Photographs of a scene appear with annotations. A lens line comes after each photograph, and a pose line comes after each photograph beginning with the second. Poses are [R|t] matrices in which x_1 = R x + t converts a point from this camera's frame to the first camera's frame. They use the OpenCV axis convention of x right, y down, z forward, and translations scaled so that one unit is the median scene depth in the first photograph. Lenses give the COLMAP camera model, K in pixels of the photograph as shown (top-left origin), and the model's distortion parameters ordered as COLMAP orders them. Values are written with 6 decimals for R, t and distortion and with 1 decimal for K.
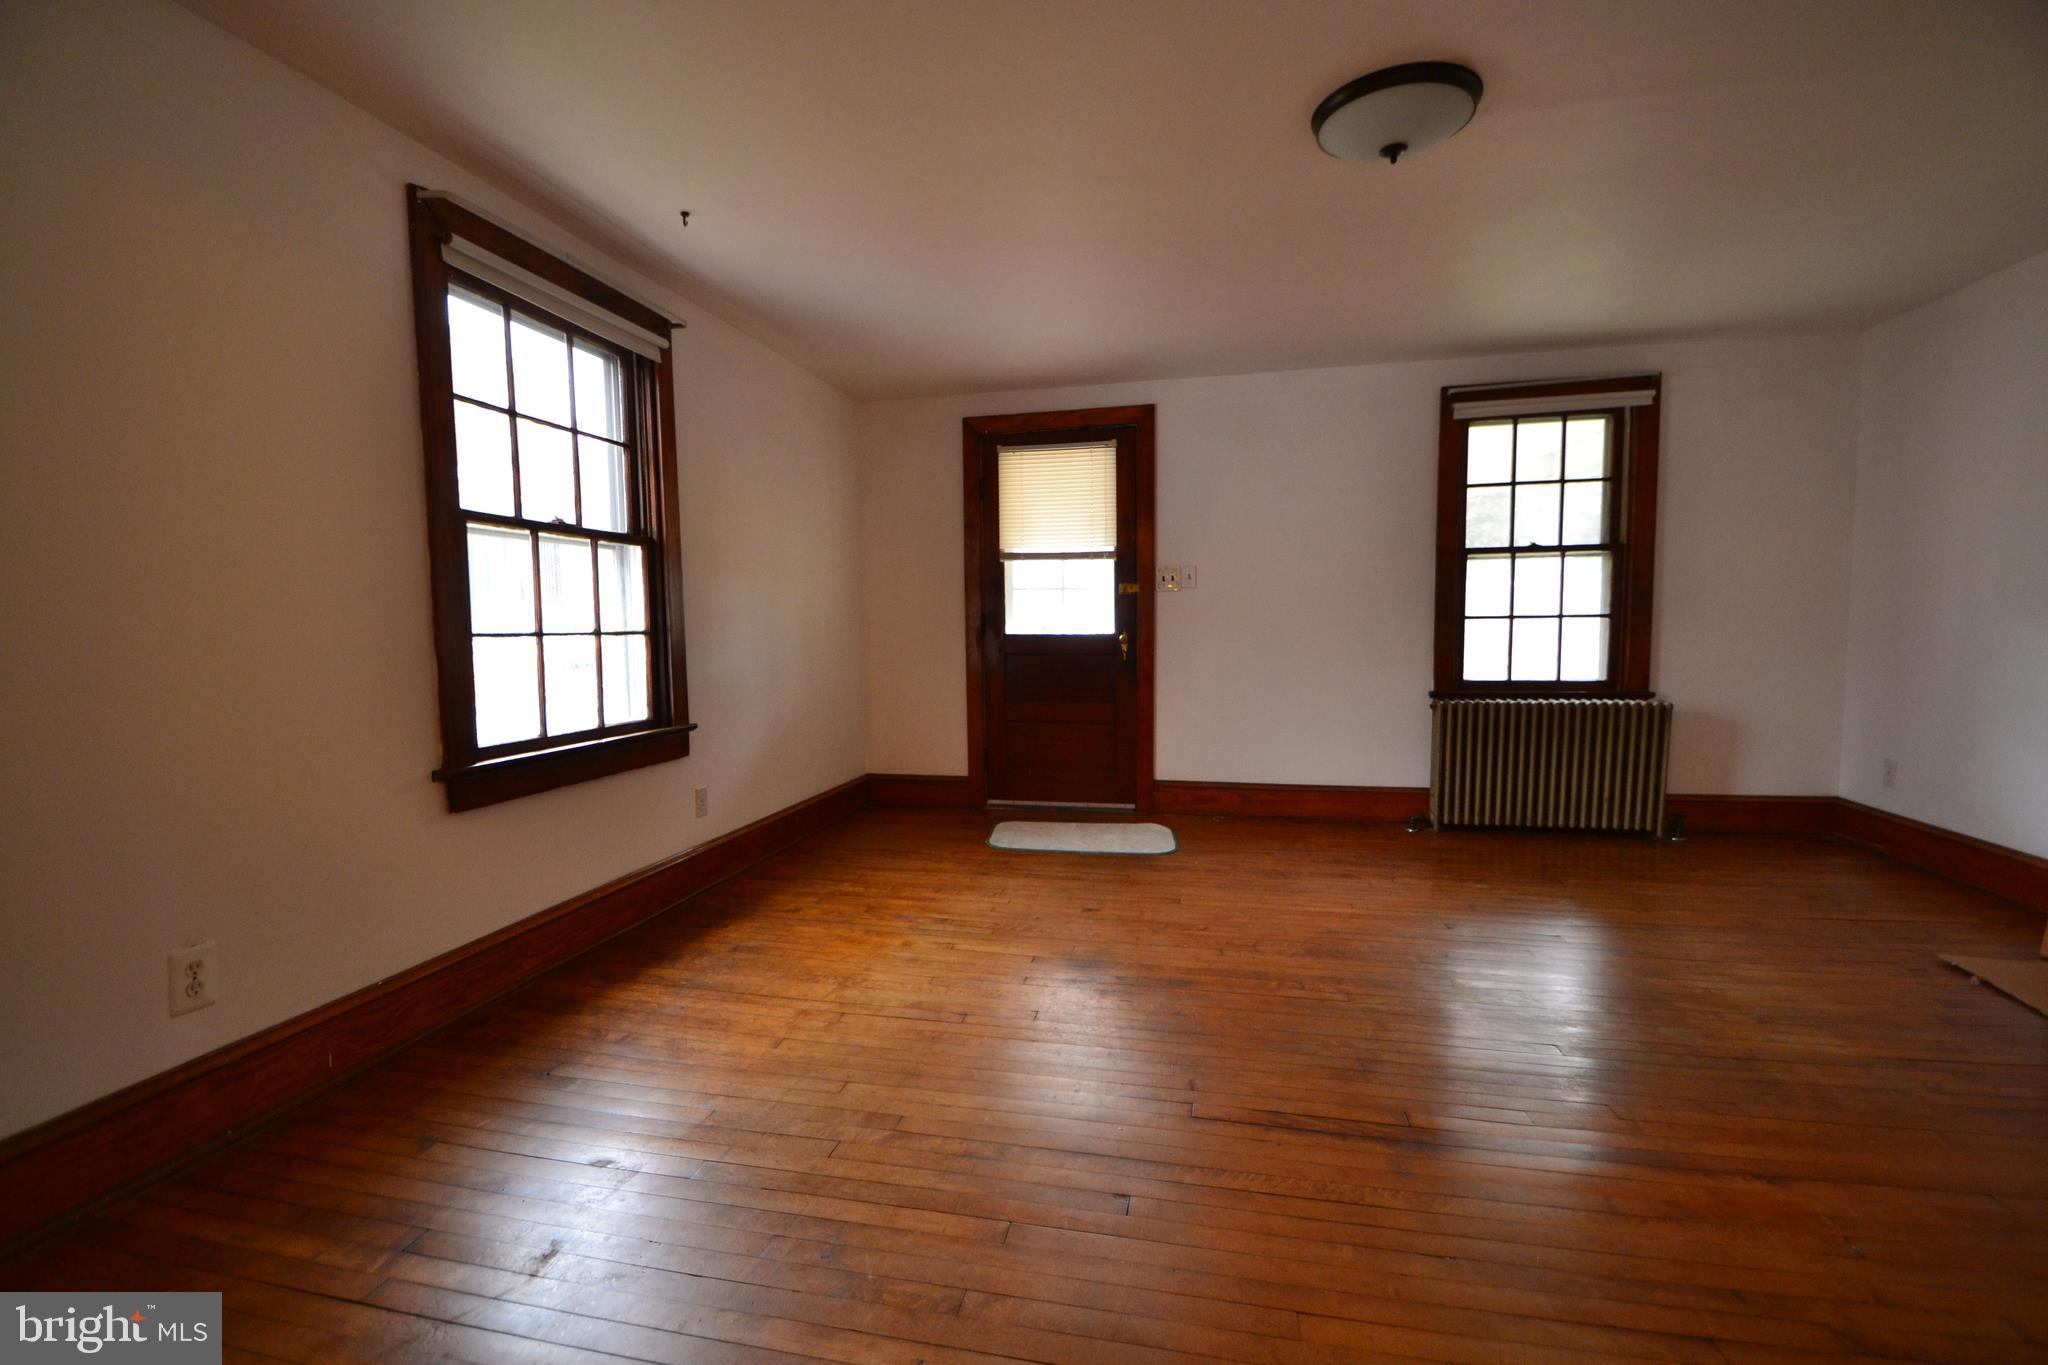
lens RADIAL K [[909.8, 0, 1004.4], [0, 909.8, 704.1], [0, 0, 1]] dist [0.002708, -0.010908]
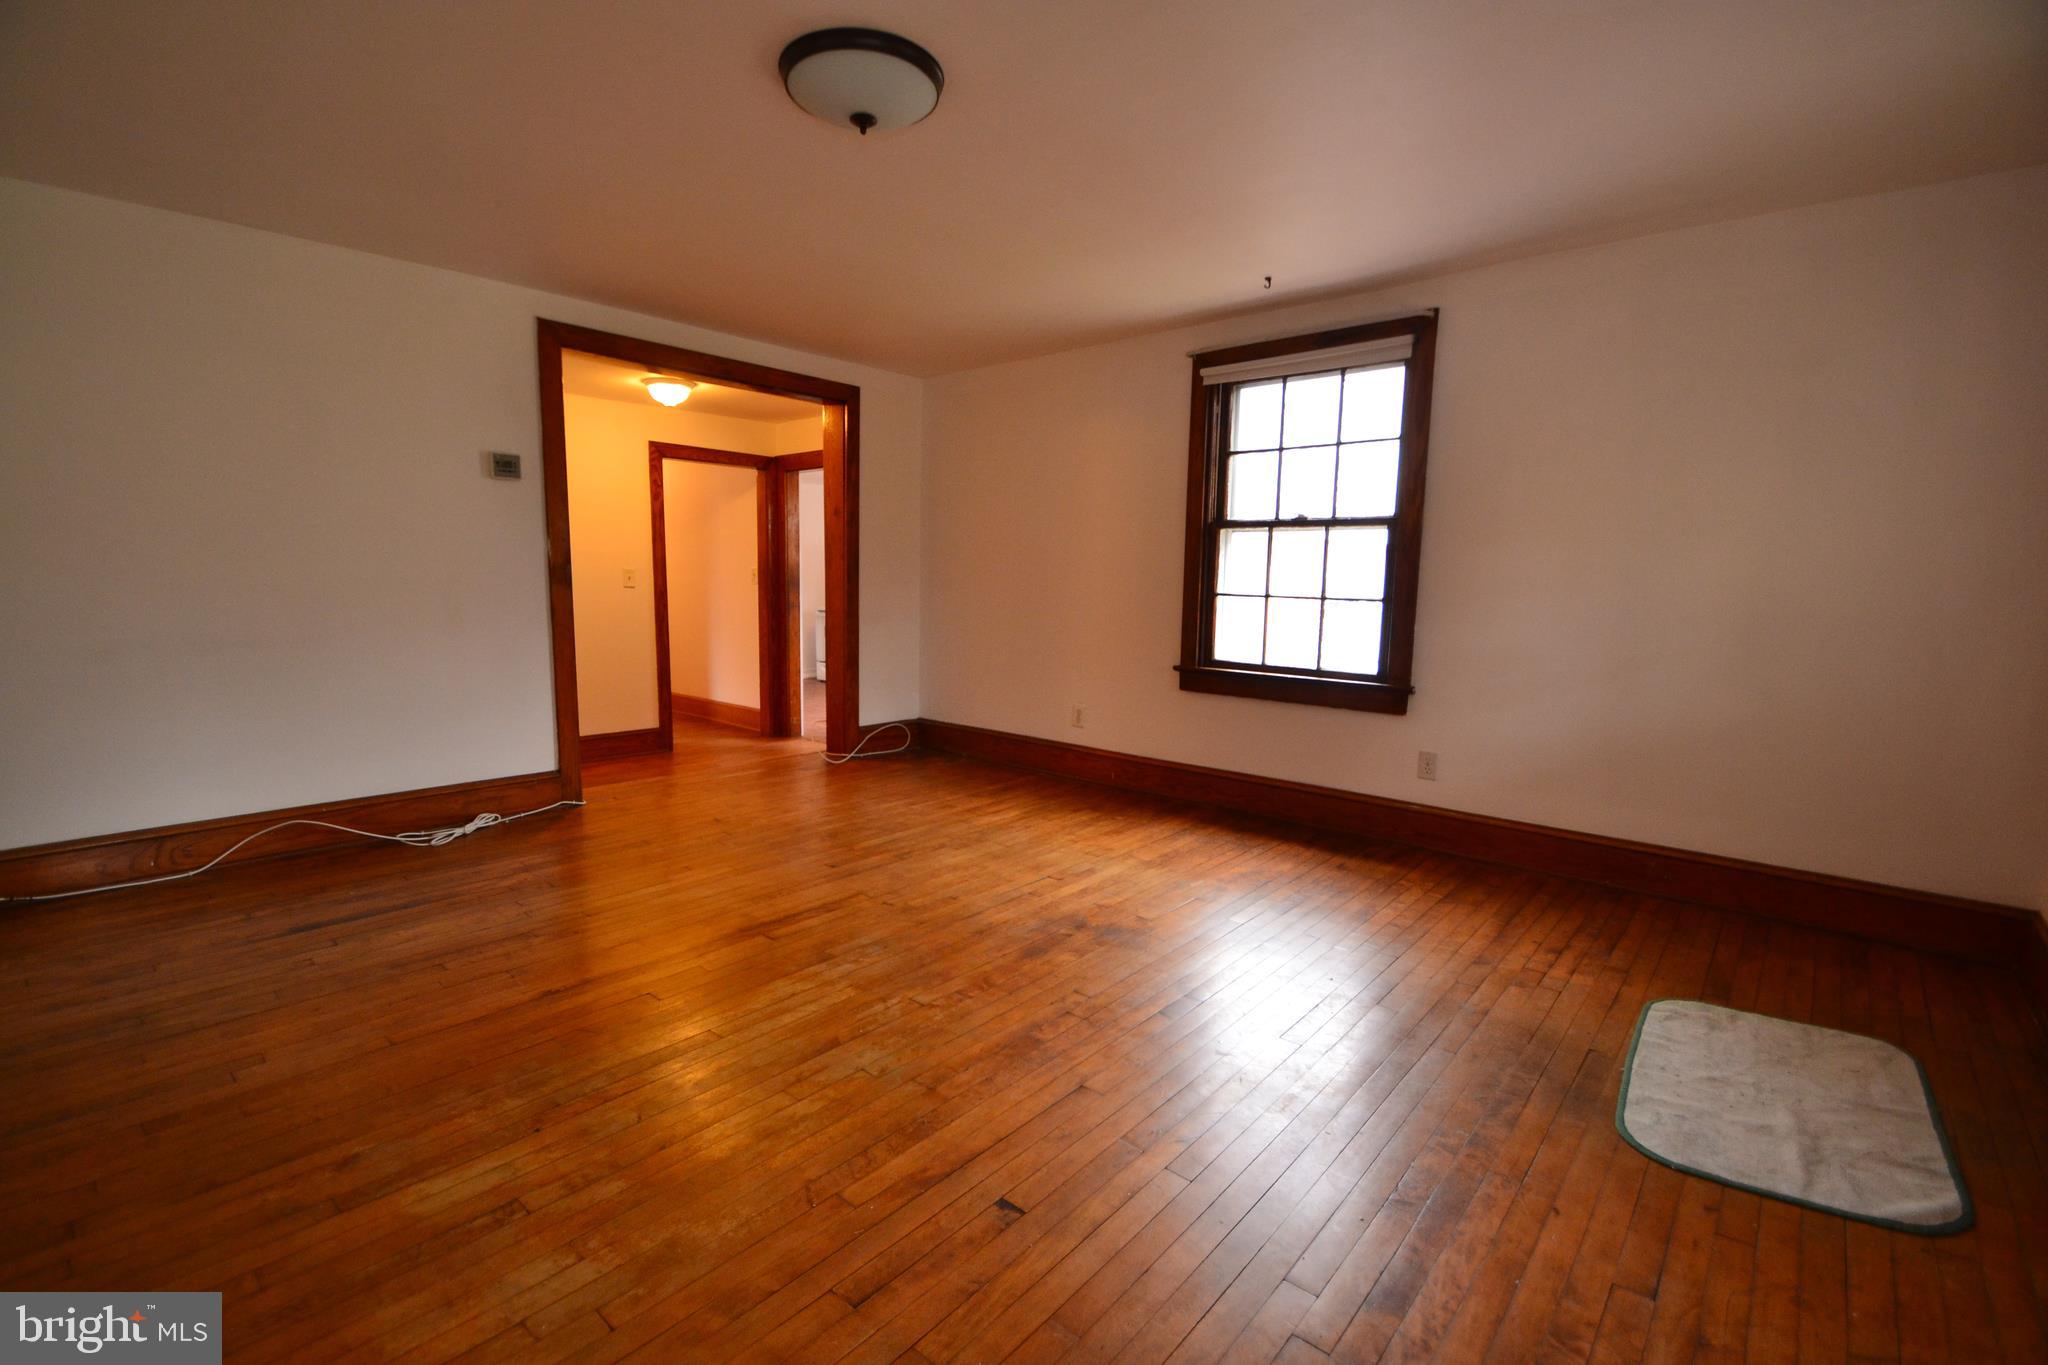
lens RADIAL K [[909.8, 0, 1004.4], [0, 909.8, 704.1], [0, 0, 1]] dist [0.002708, -0.010908]
pose [[-0.481339, 0.131160, -0.866666, 0.660777], [-0.085277, 0.977044, 0.195226, -0.102849], [0.872376, 0.167877, -0.459105, 0.865653]]
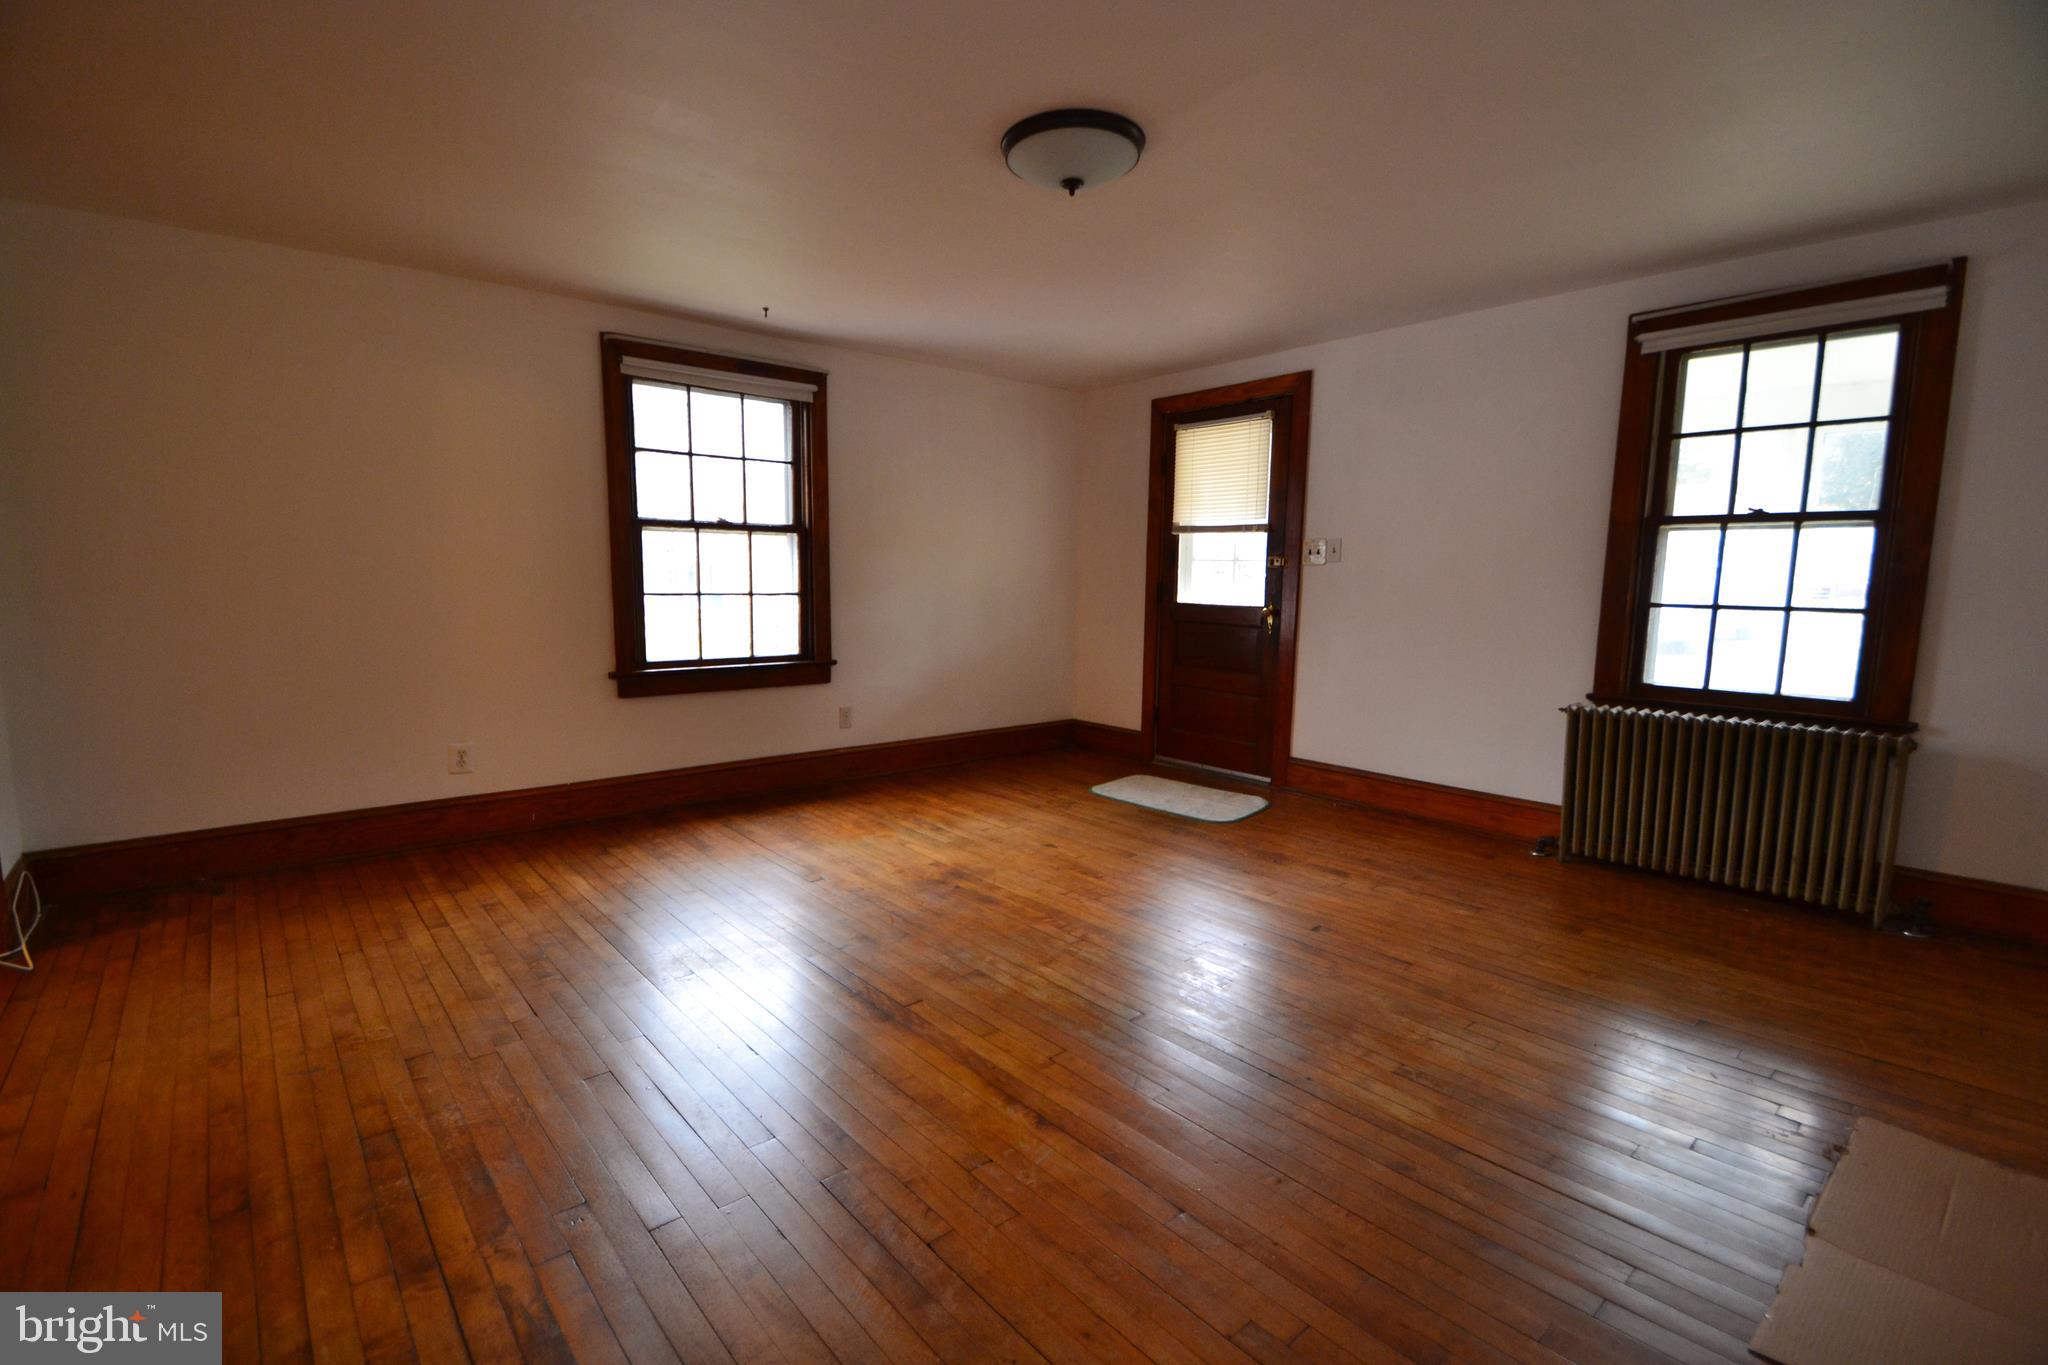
lens RADIAL K [[909.8, 0, 1004.4], [0, 909.8, 704.1], [0, 0, 1]] dist [0.002708, -0.010908]
pose [[0.802460, 0.103987, -0.587575, 0.556586], [-0.072695, 0.994400, 0.076704, -0.030271], [0.592261, -0.018838, 0.805526, 0.024774]]
